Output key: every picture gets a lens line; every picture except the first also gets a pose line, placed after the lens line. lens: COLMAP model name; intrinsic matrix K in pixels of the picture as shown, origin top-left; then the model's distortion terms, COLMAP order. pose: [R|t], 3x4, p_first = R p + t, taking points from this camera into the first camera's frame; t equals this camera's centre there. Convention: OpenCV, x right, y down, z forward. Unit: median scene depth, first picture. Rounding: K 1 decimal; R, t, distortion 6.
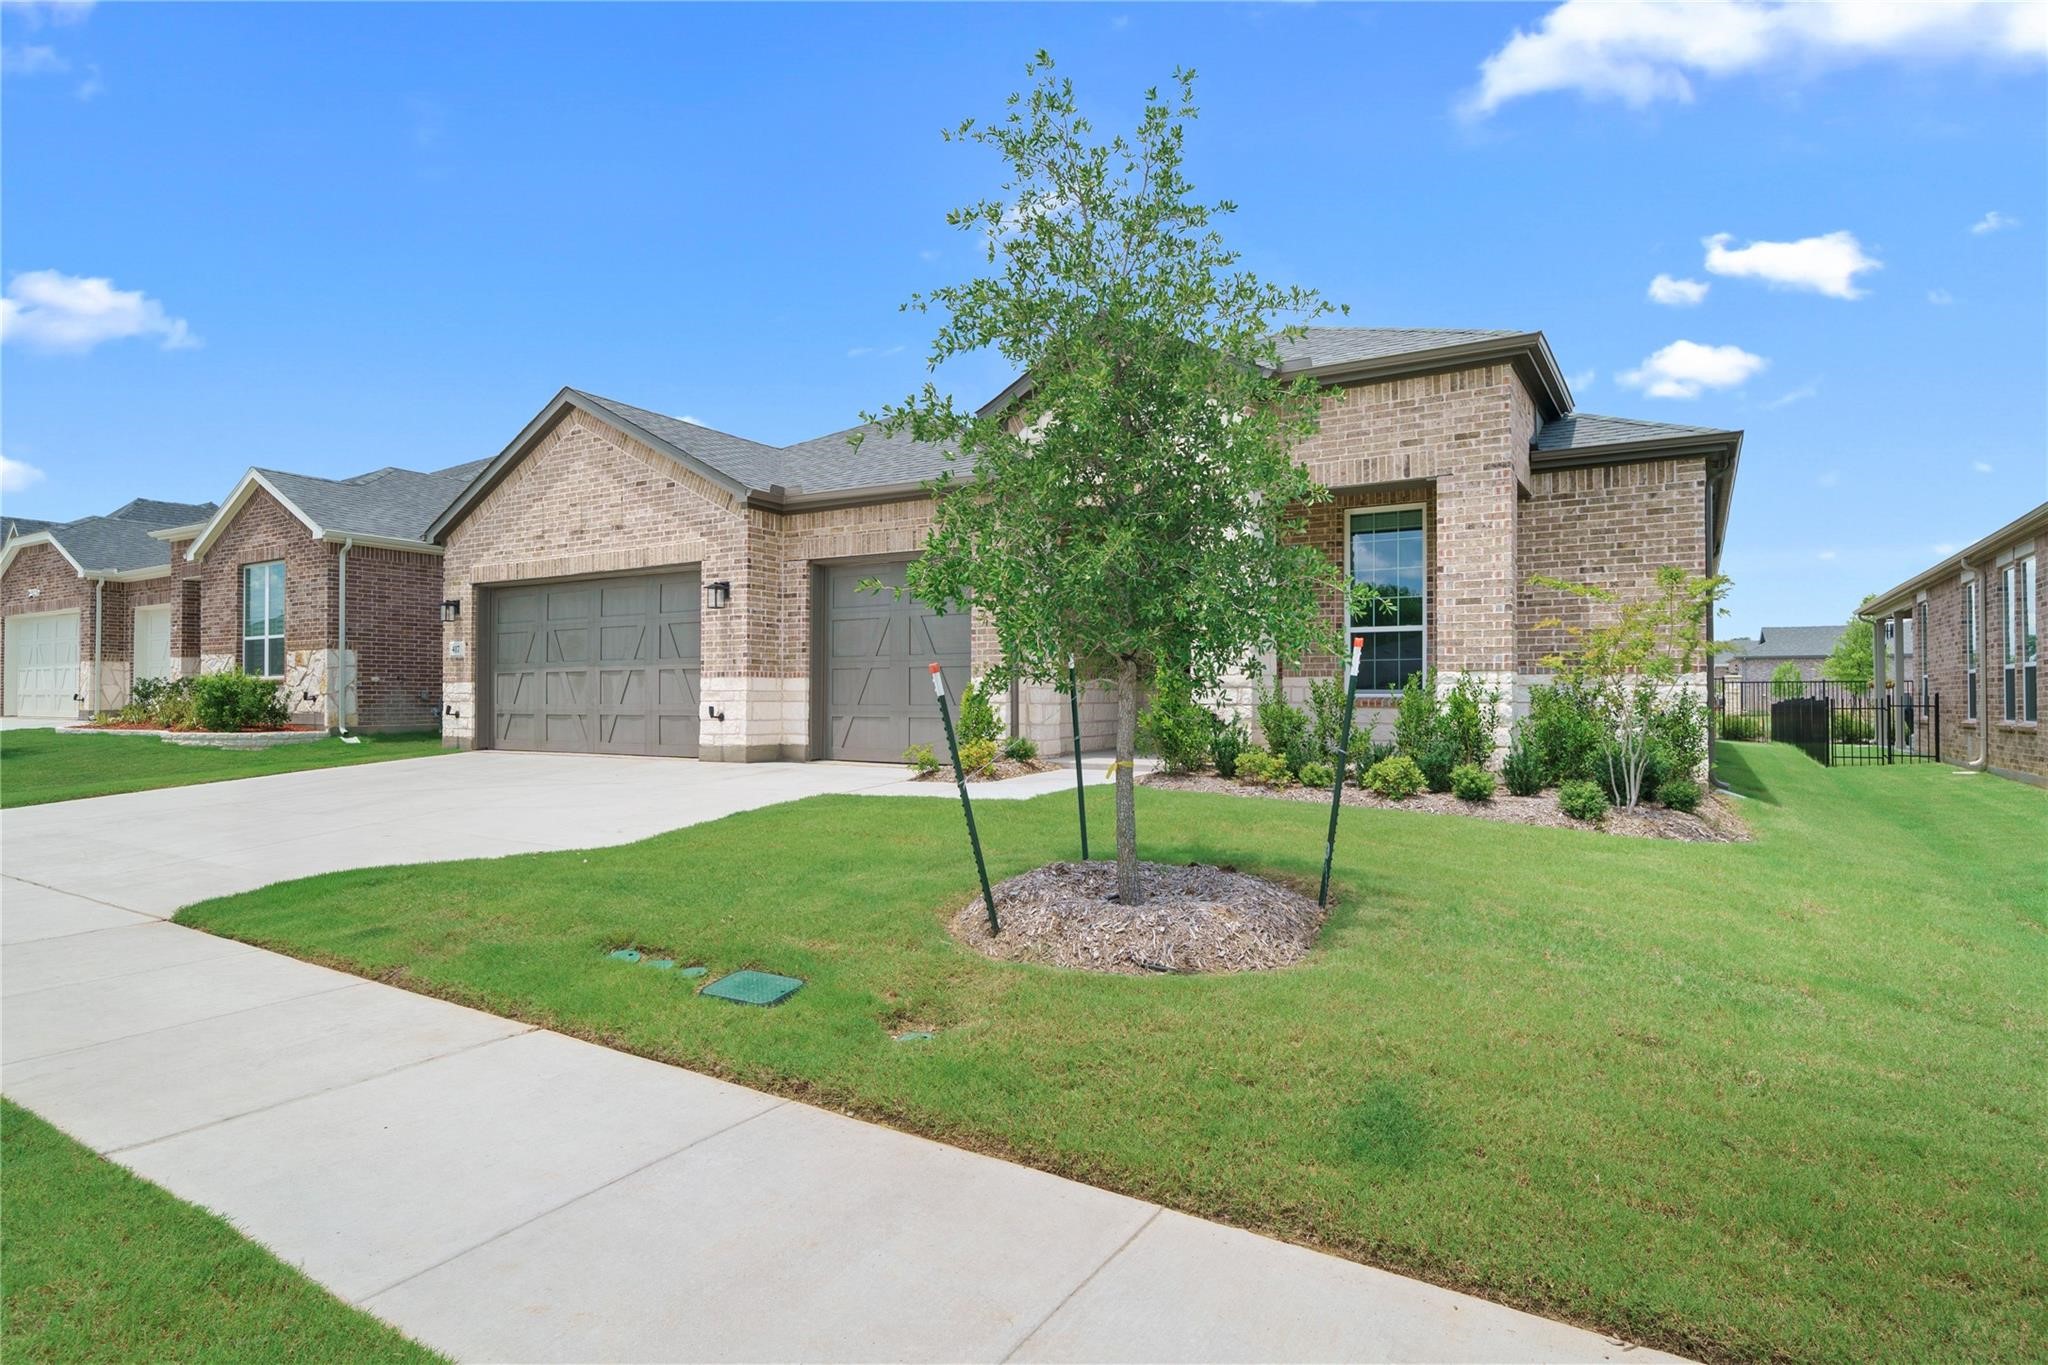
lens RADIAL K [[1040.2, 0, 1028.9], [0, 1040.2, 681.1], [0, 0, 1]] dist [-0.002458, -0.000051]
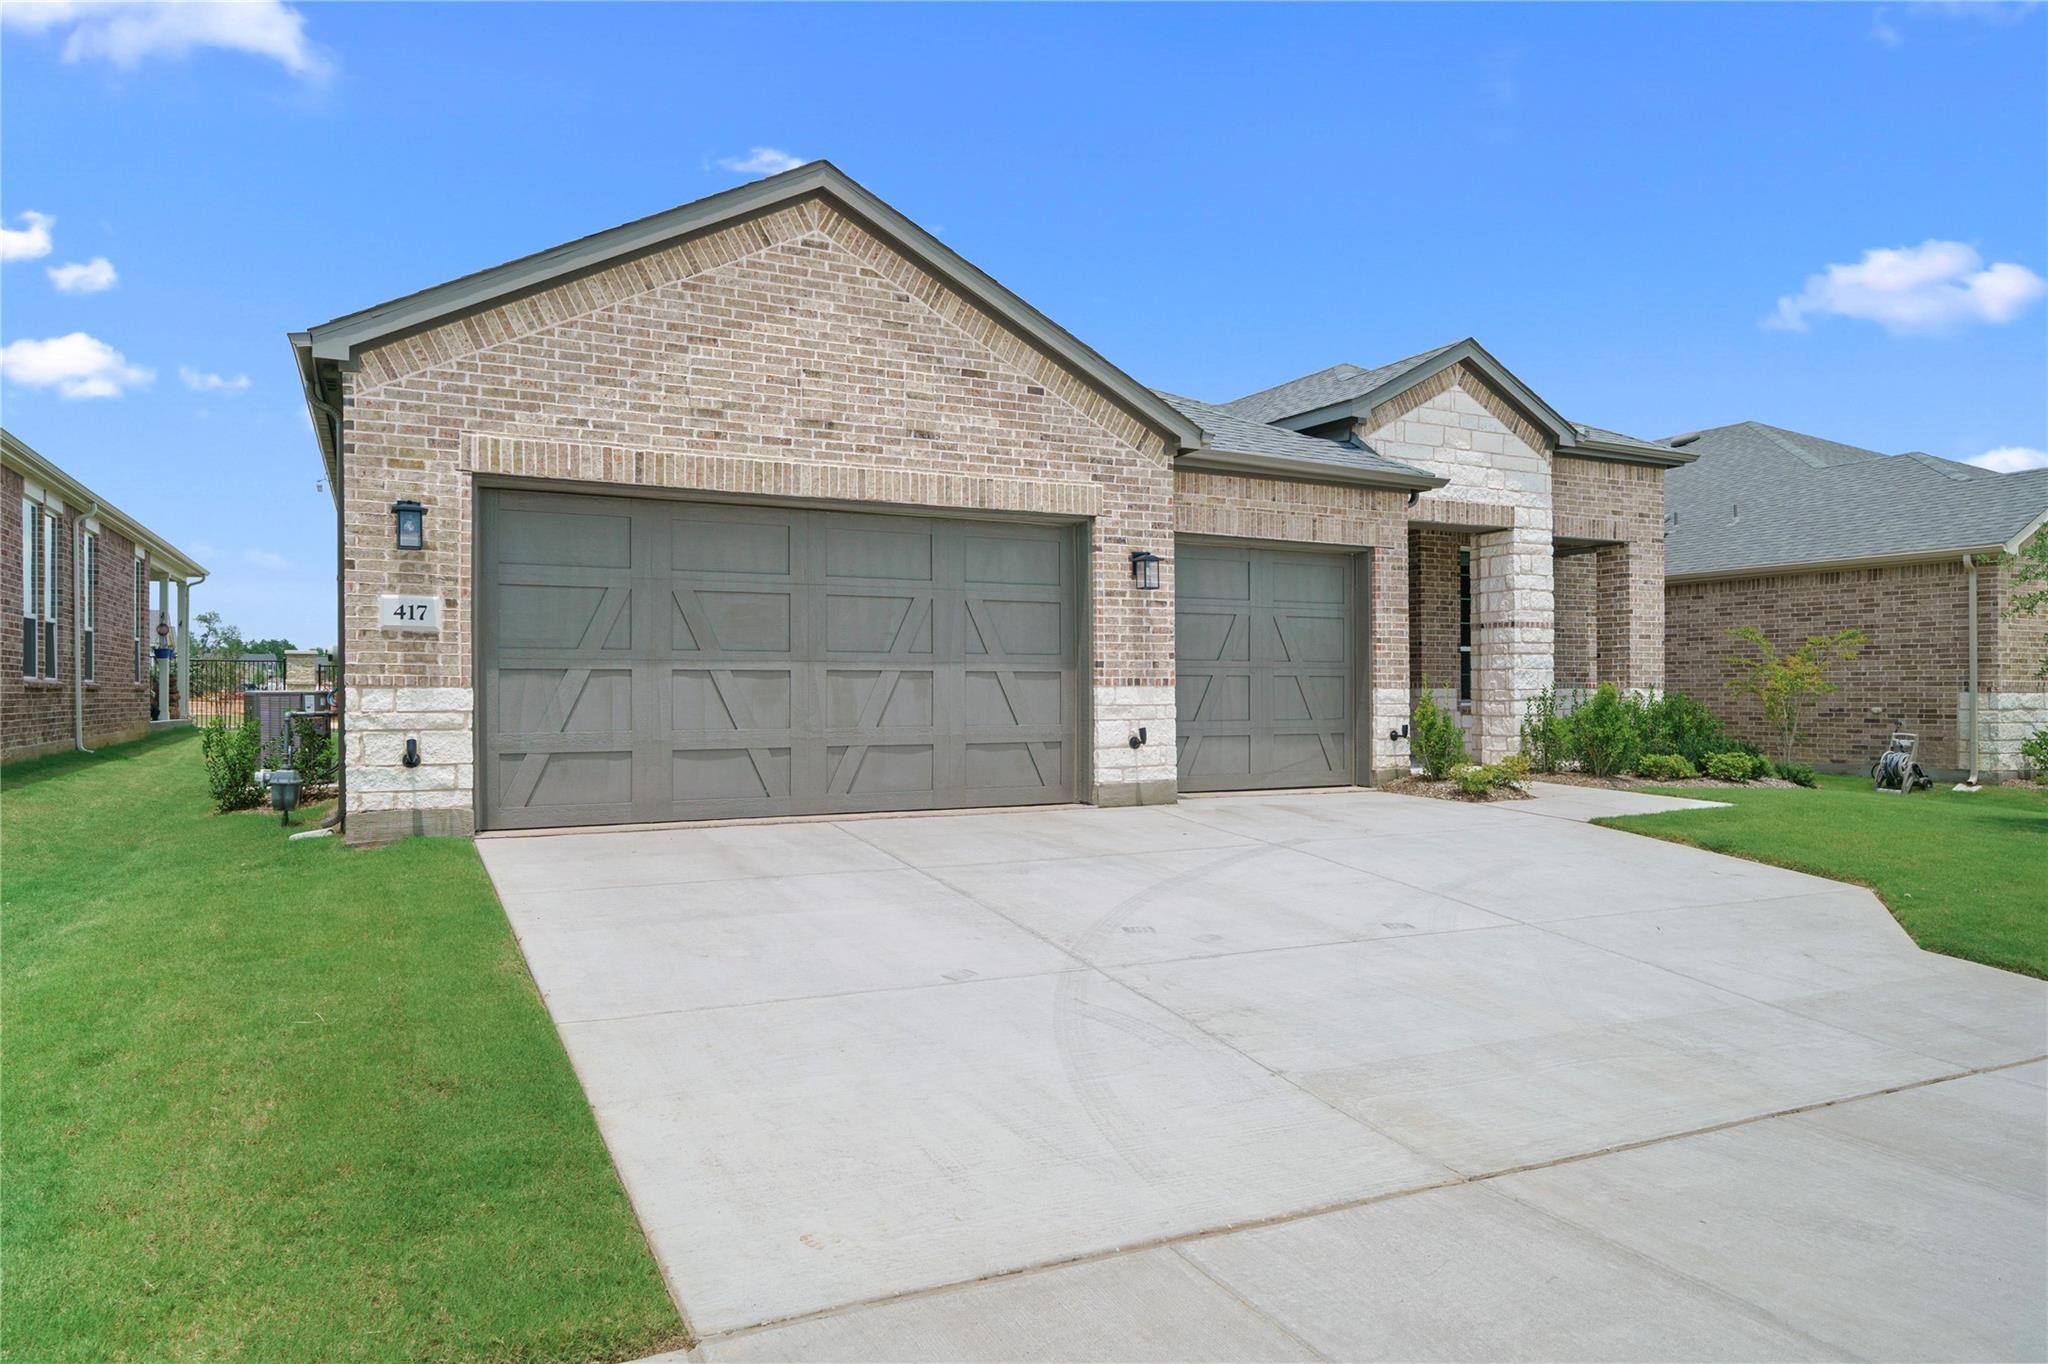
lens RADIAL K [[1321.4, 0, 1027.7], [0, 1321.4, 691.4], [0, 0, 1]] dist [0.003836, 0.000196]
pose [[0.518528, 0.005860, 0.855041, -1.047959], [-0.007232, 0.999971, -0.002468, 0.002966], [-0.855030, -0.004904, 0.518555, 0.564833]]
